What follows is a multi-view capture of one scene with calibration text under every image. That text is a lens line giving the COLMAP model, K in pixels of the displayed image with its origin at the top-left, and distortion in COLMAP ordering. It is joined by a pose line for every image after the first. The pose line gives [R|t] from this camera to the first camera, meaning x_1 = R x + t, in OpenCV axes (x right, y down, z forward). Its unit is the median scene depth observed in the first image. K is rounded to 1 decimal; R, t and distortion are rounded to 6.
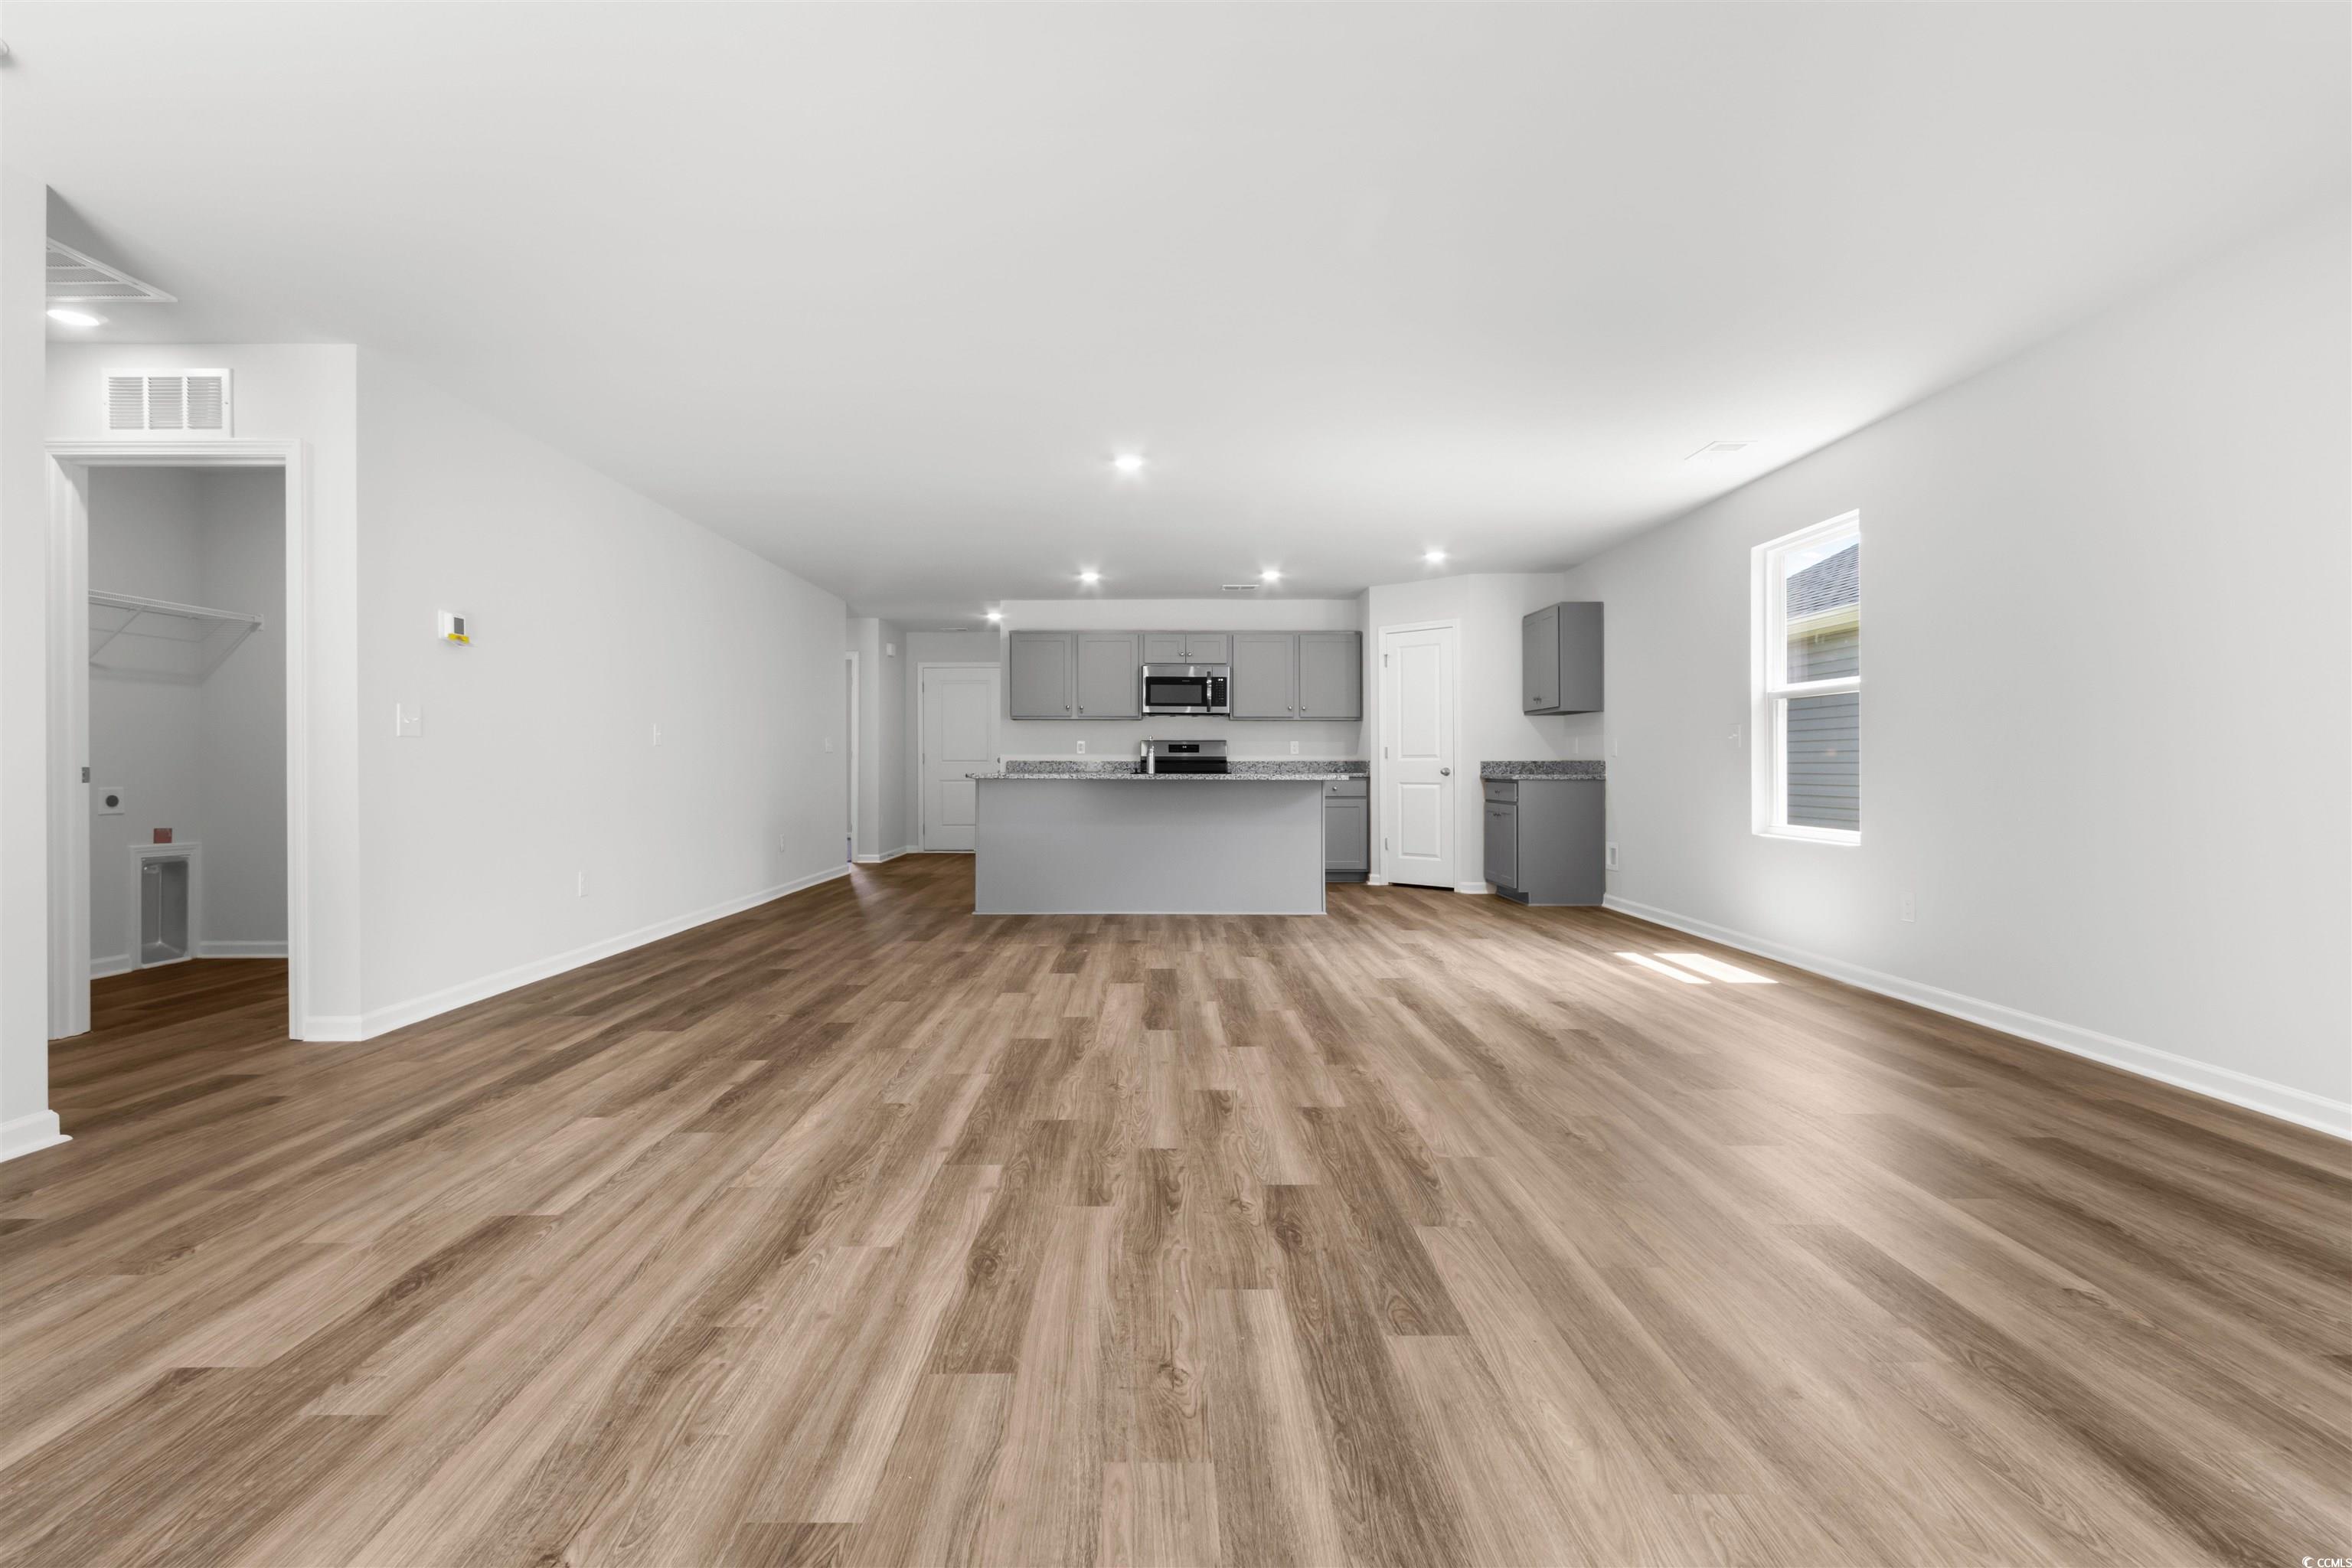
lens RADIAL K [[1089.1, 0, 1161.9], [0, 1089.1, 764.9], [0, 0, 1]] dist [0.006703, -0.002346]
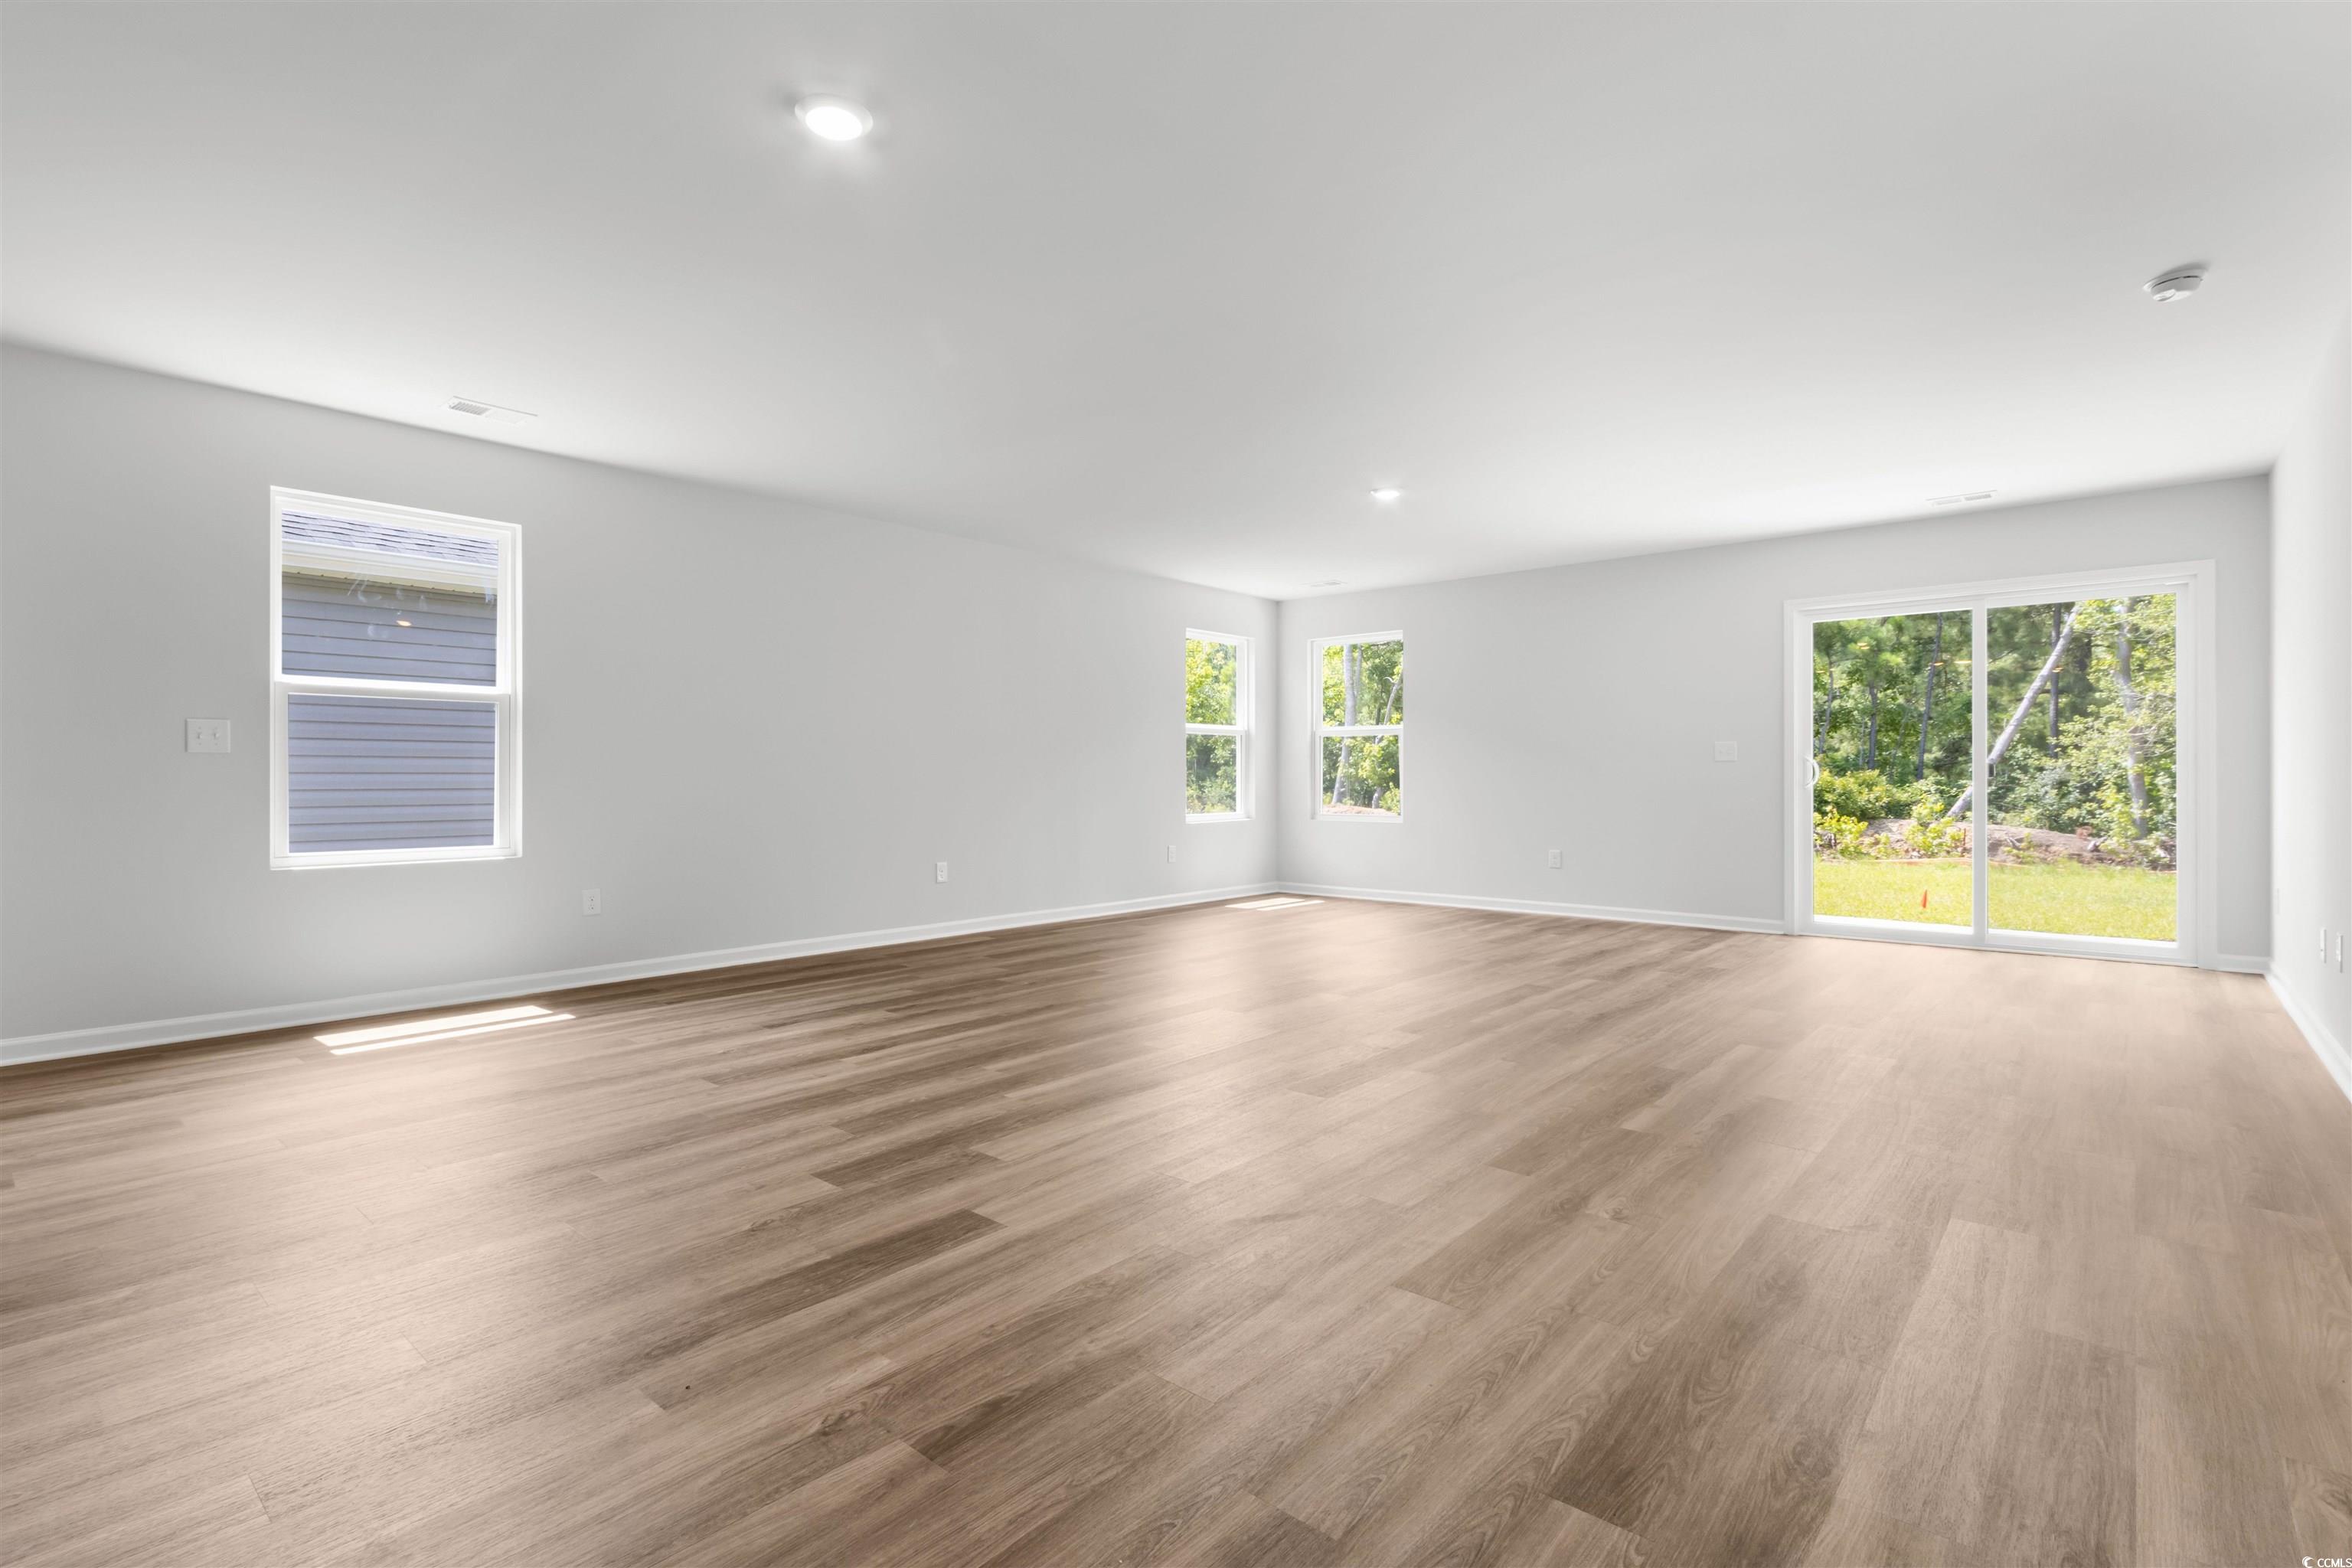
lens RADIAL K [[1089.1, 0, 1155.2], [0, 1089.1, 781.8], [0, 0, 1]] dist [0.006703, -0.002346]
pose [[-0.749745, 0.000621, 0.661726, -0.711424], [0.001690, 0.999998, 0.000977, 0.006004], [-0.661724, 0.001850, -0.749745, 2.048828]]
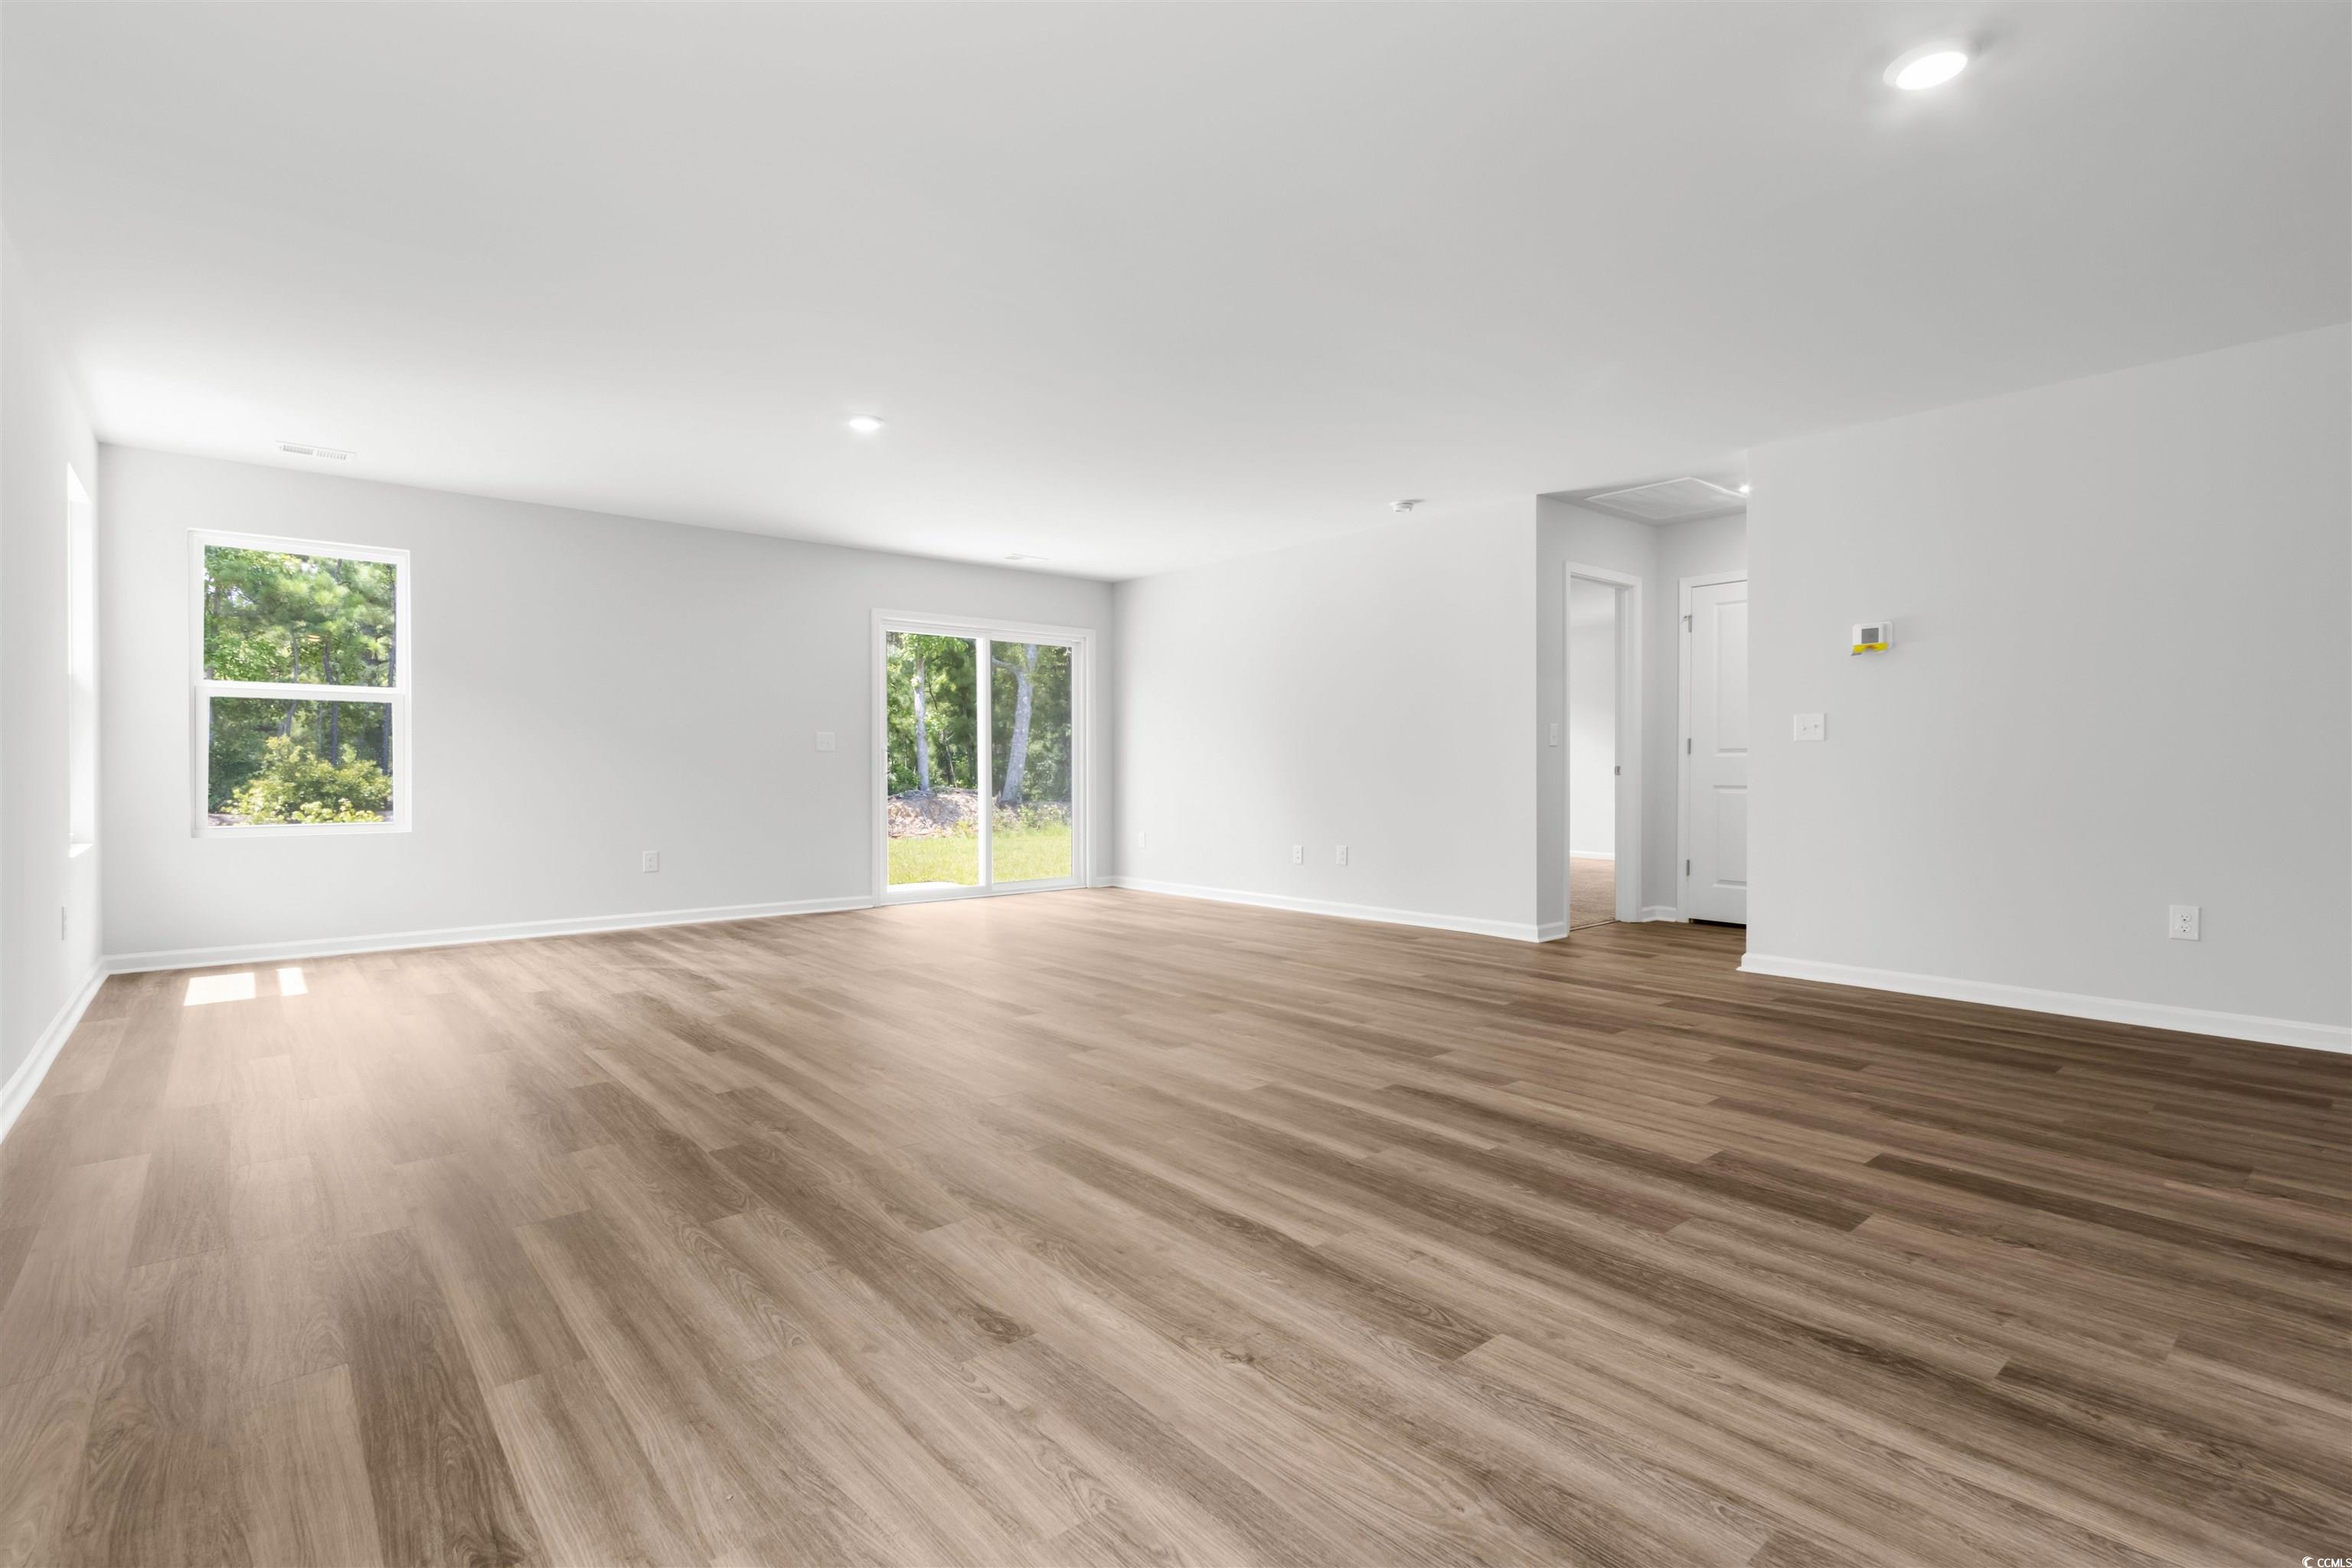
lens RADIAL K [[1089.1, 0, 1144.6], [0, 1089.1, 801.4], [0, 0, 1]] dist [0.006703, -0.002346]
pose [[-0.770762, 0.021500, -0.636761, 0.730020], [0.001857, 0.999502, 0.031500, 0.003352], [0.637121, 0.023096, -0.770418, 1.862886]]
